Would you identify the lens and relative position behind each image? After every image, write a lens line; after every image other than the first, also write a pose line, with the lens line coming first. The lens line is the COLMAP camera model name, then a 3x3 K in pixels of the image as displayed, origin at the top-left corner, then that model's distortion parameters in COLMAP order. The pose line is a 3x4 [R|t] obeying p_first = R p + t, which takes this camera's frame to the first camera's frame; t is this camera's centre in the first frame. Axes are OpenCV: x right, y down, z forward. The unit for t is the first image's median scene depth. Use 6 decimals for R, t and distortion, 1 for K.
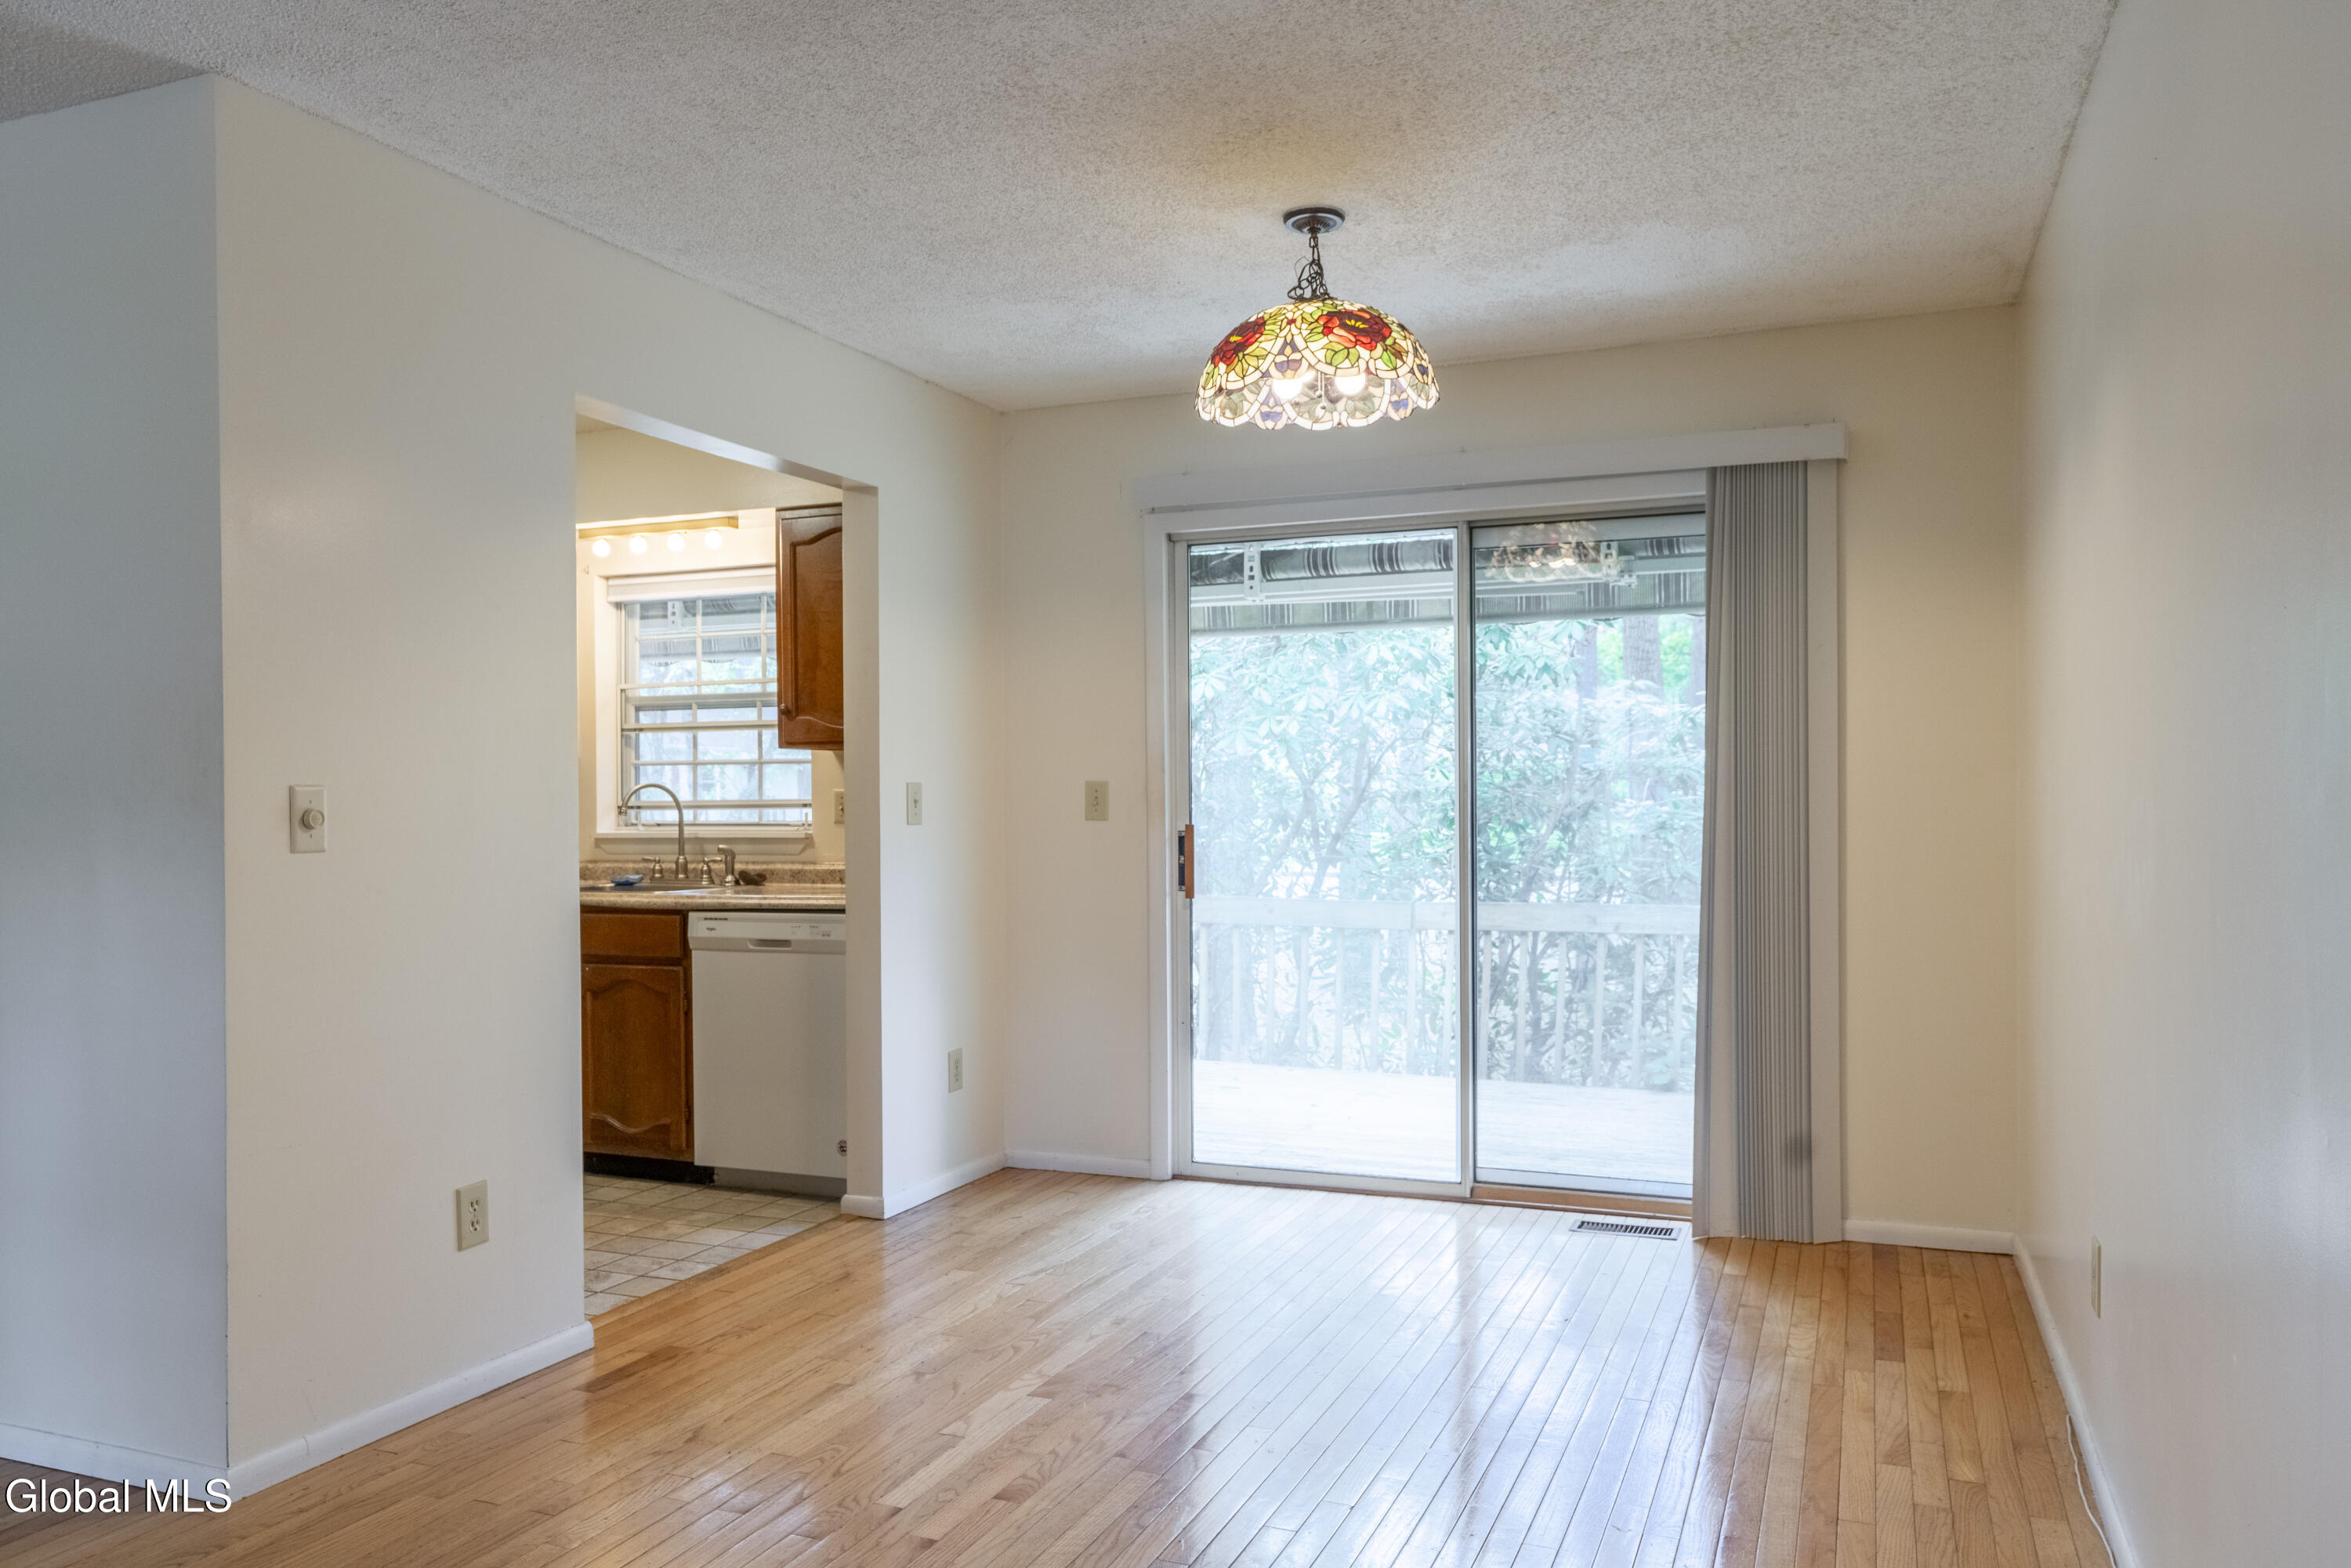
lens RADIAL K [[1800.2, 0, 1175.5], [0, 1800.2, 784.0], [0, 0, 1]] dist [-0.008409, -0.001195]
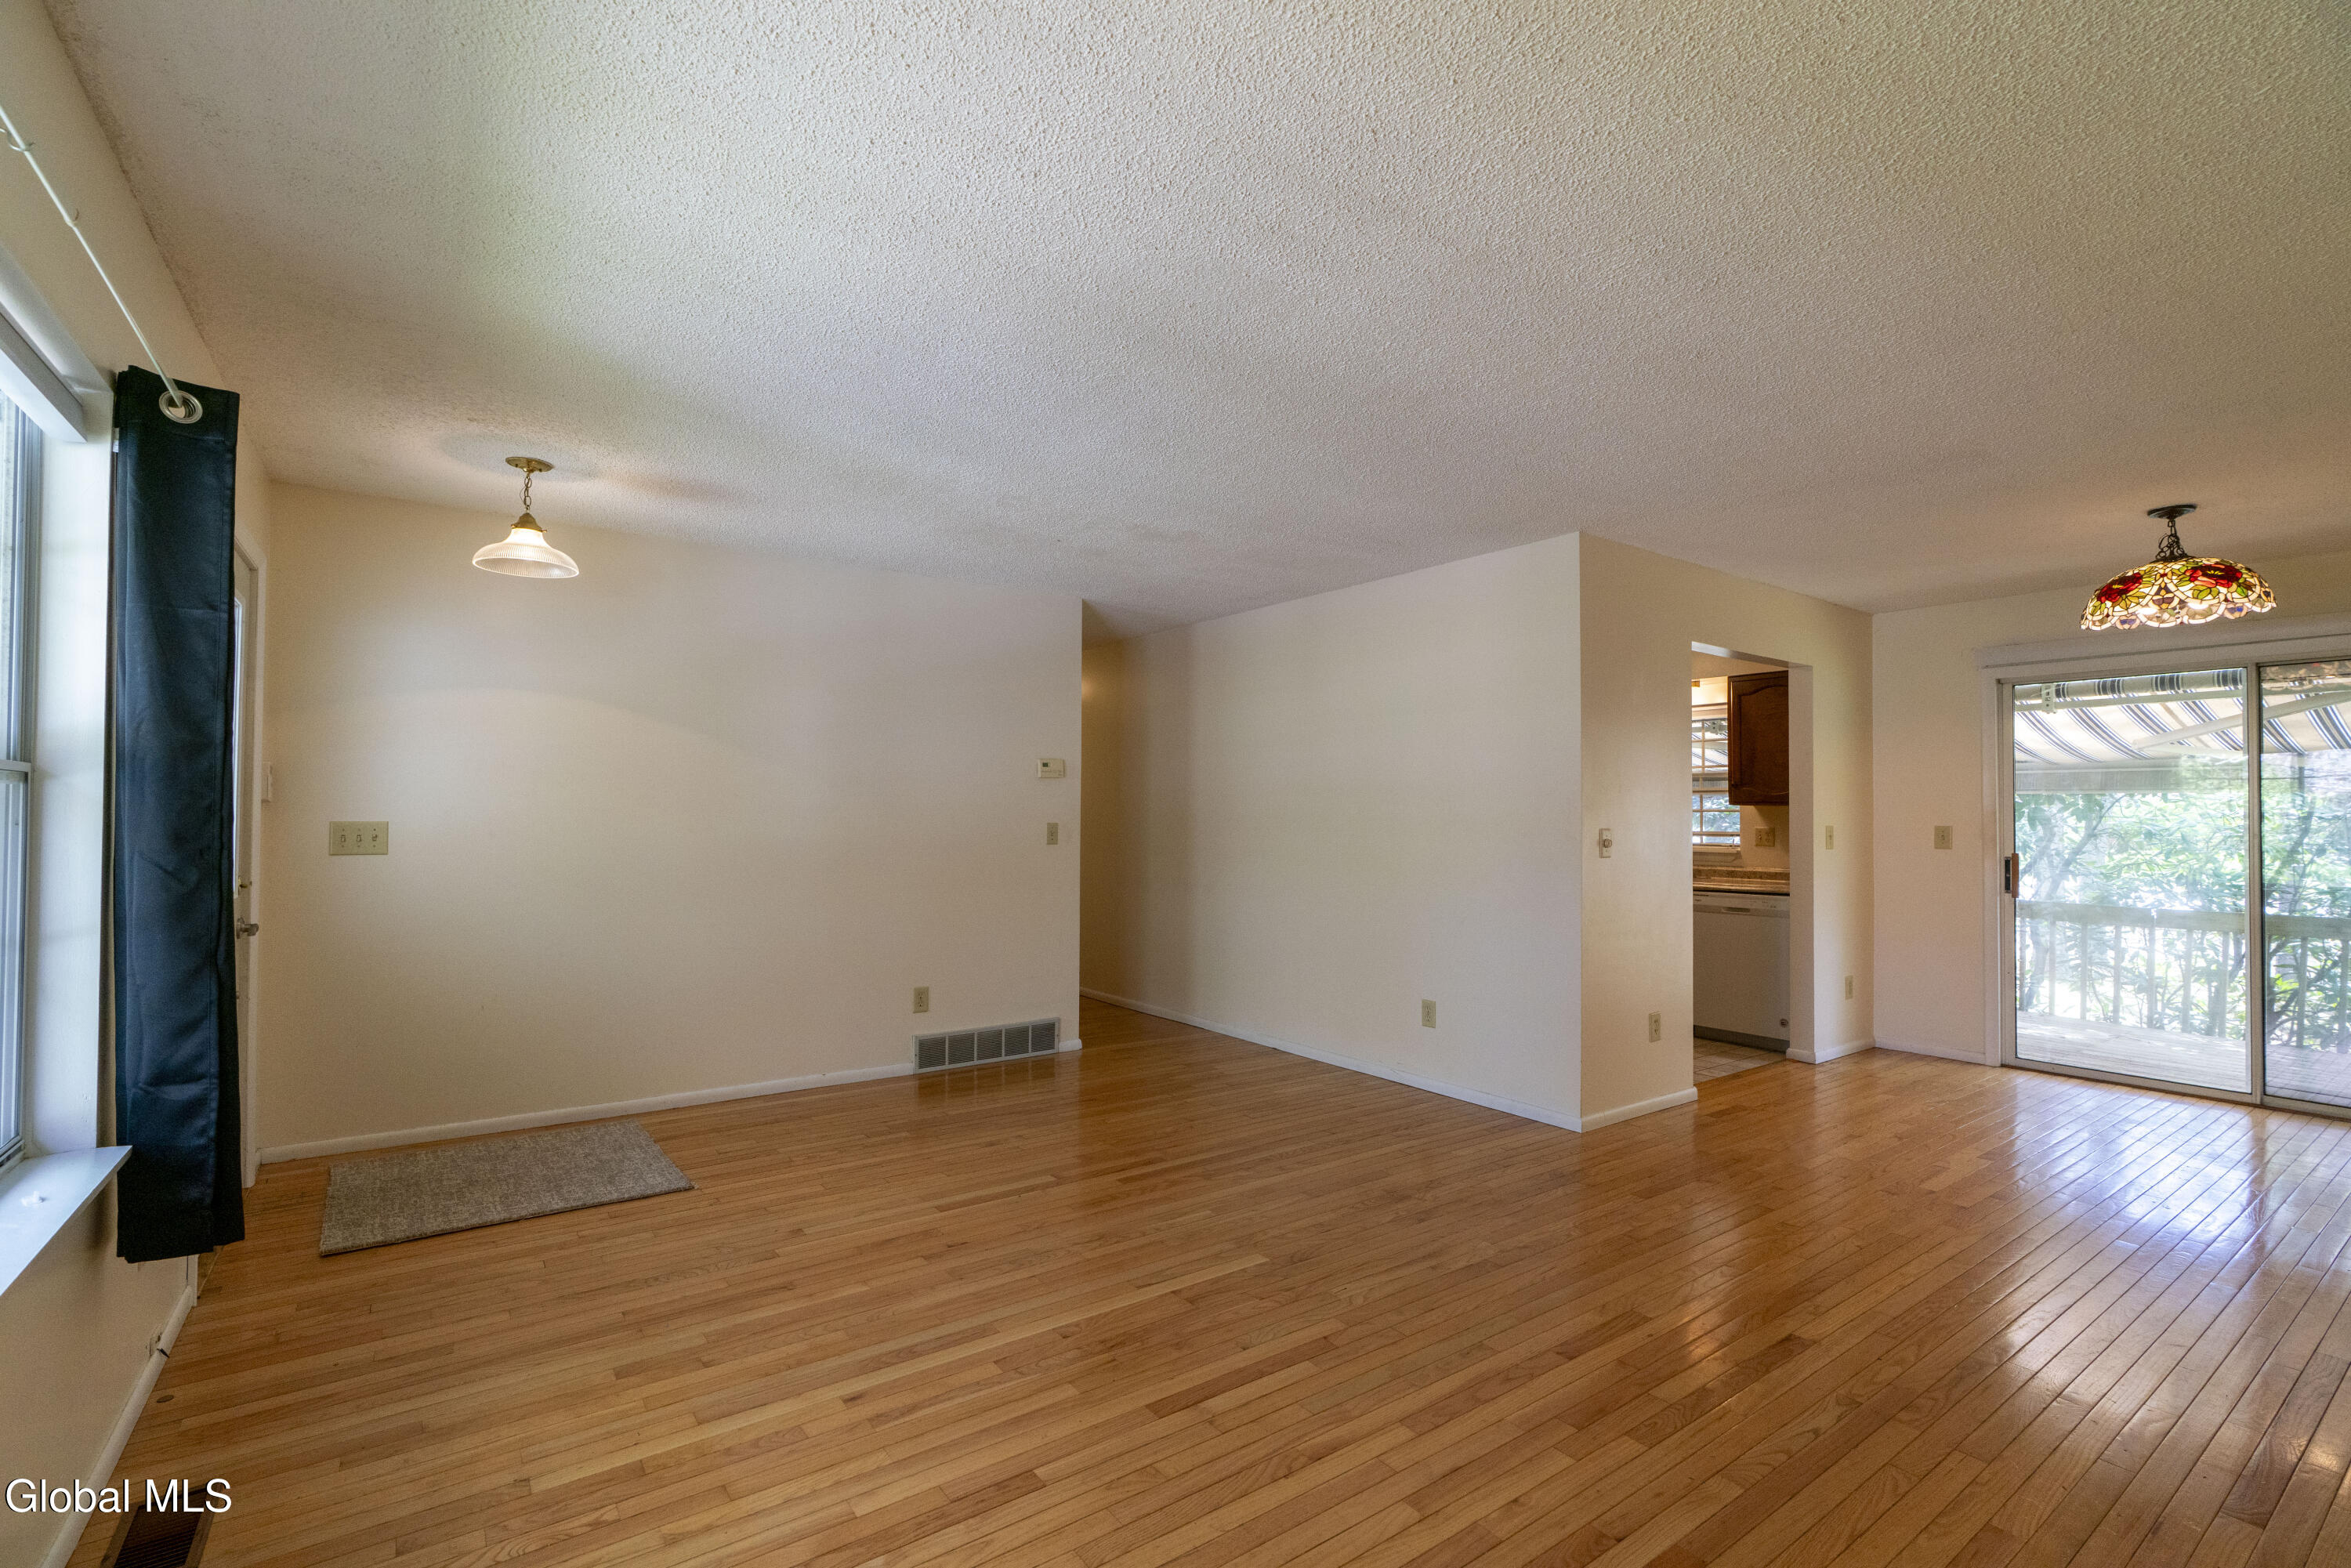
lens RADIAL K [[1046.9, 0, 1173.8], [0, 1046.9, 792.8], [0, 0, 1]] dist [-0.020858, 0.007933]
pose [[0.832376, 0.000283, -0.554211, -0.119305], [-0.011067, 0.999809, -0.016110, -0.010366], [0.554101, 0.019543, 0.832220, -0.249287]]
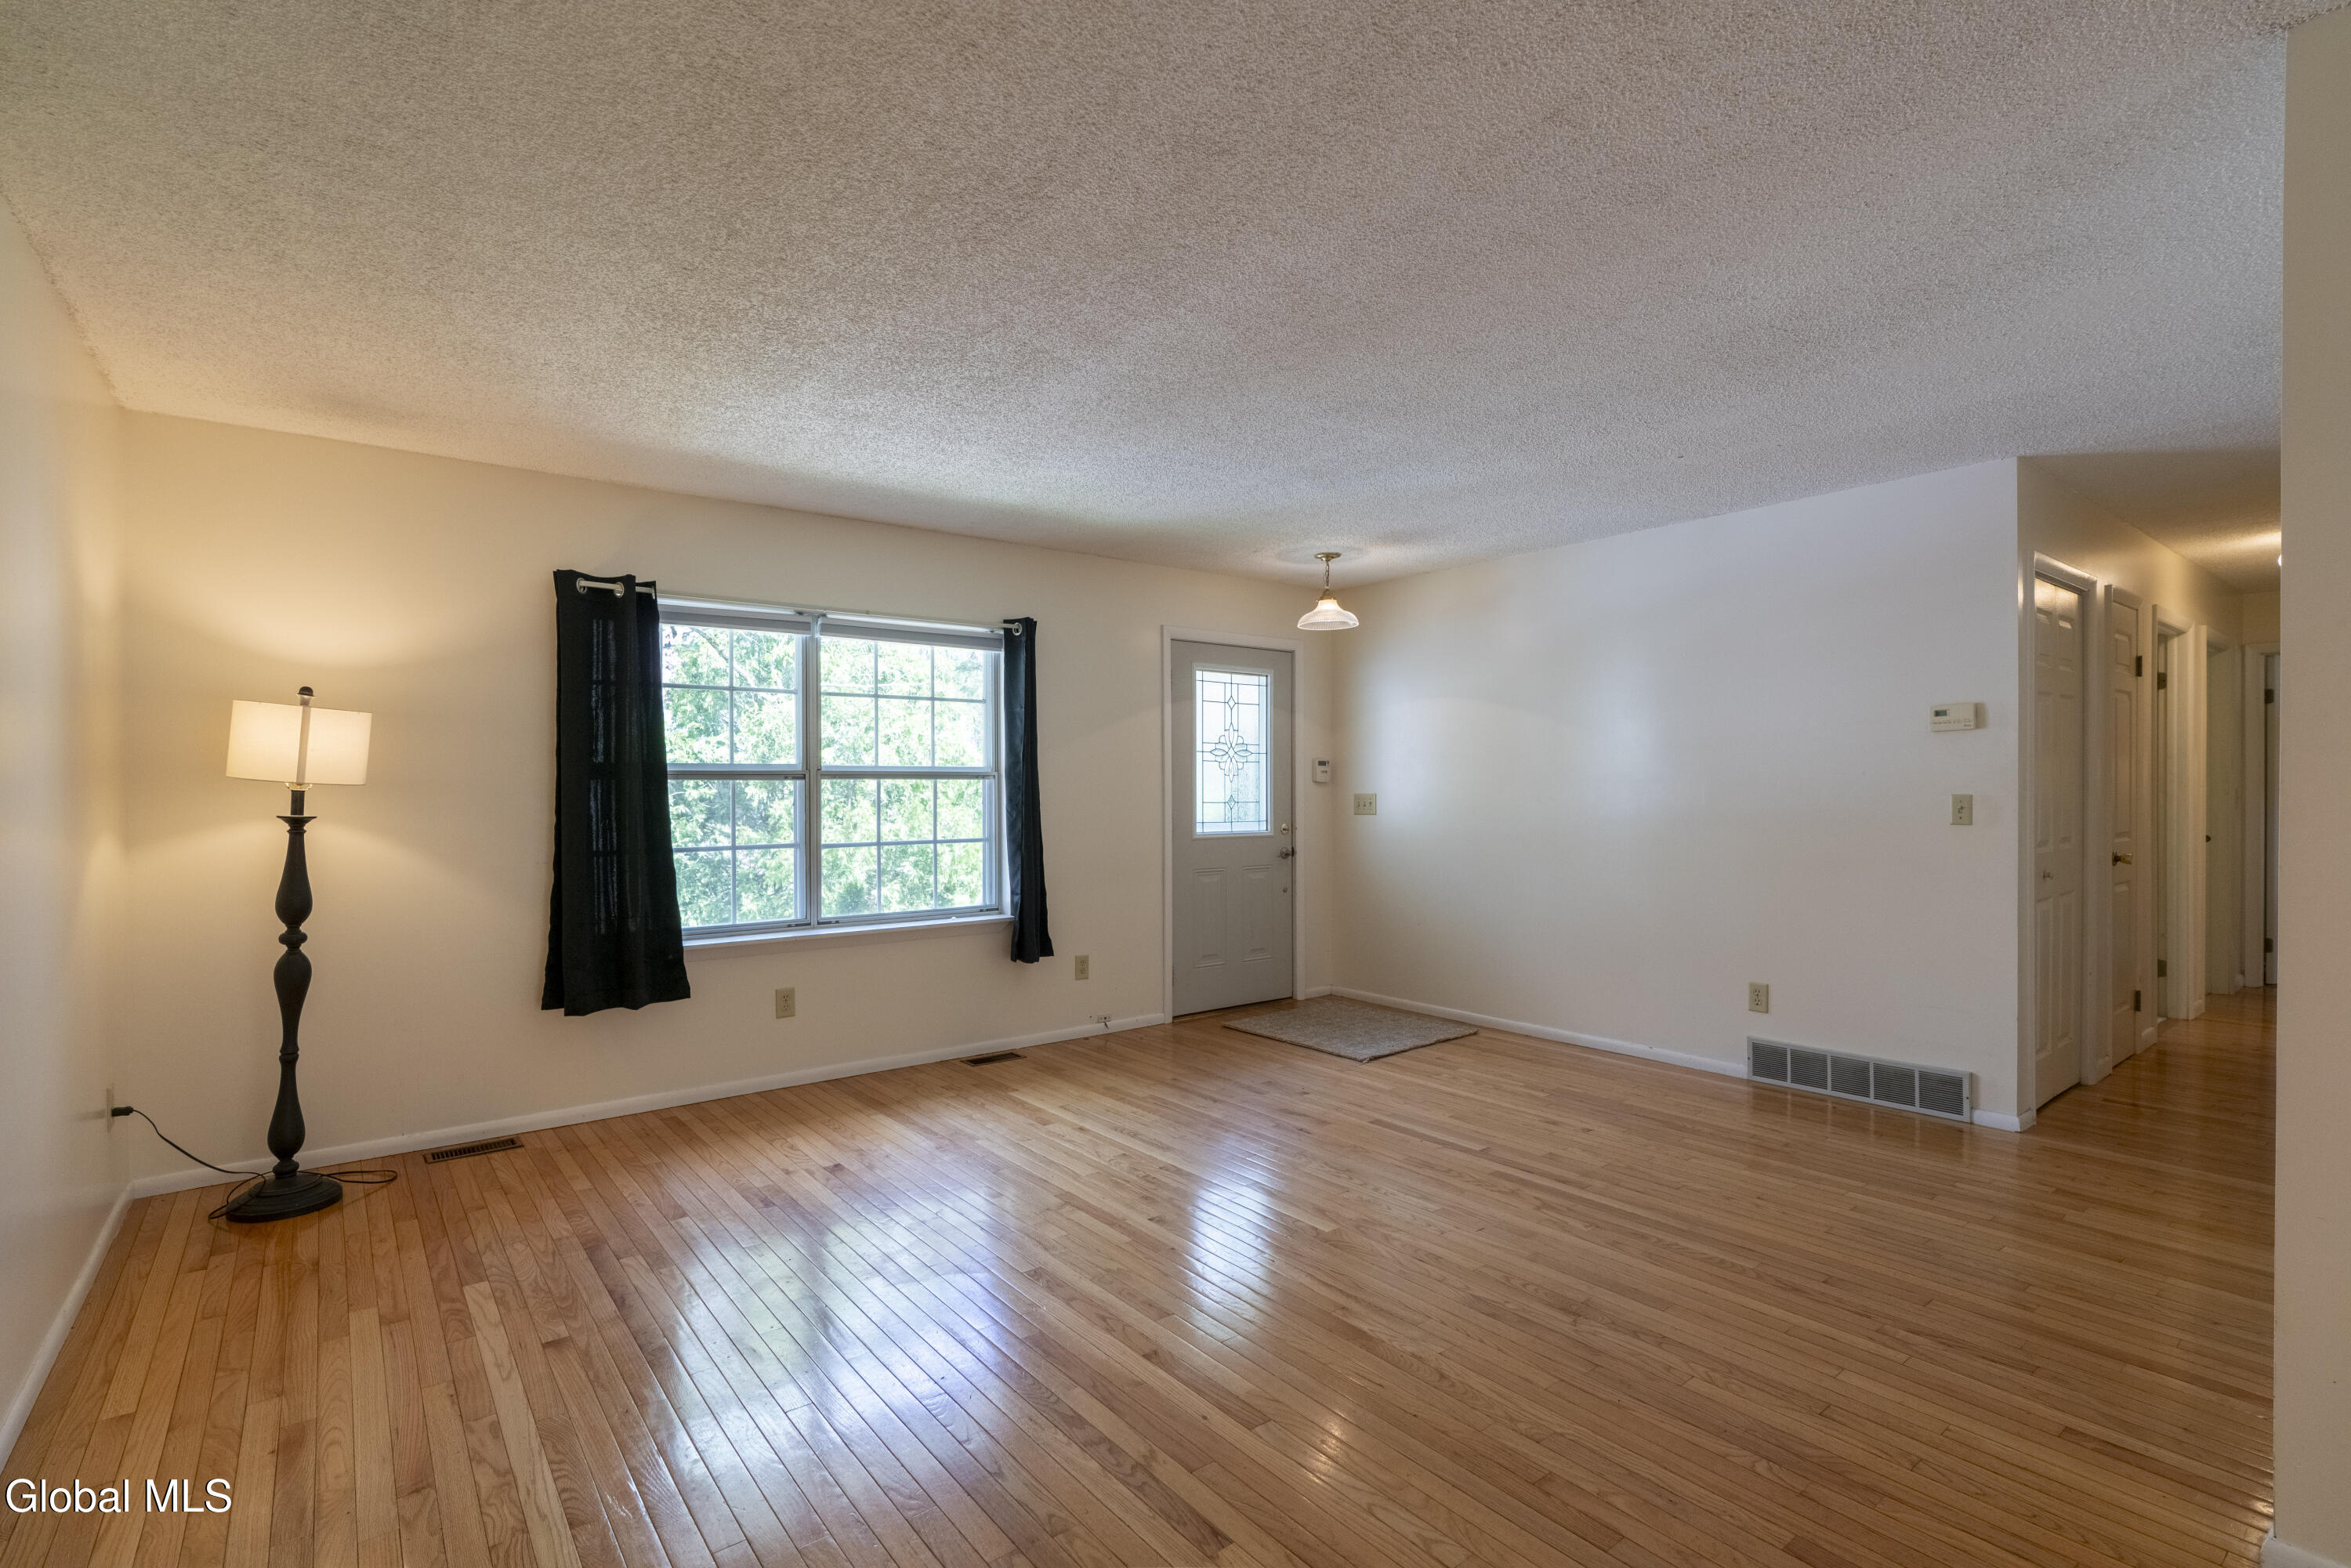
lens RADIAL K [[1141.1, 0, 1175.5], [0, 1141.1, 784.0], [0, 0, 1]] dist [-0.001557, -0.000179]
pose [[-0.532350, 0.007066, -0.846495, 0.163135], [0.009527, 0.999952, 0.002355, -0.010352], [0.846471, -0.006811, -0.532391, 0.488622]]
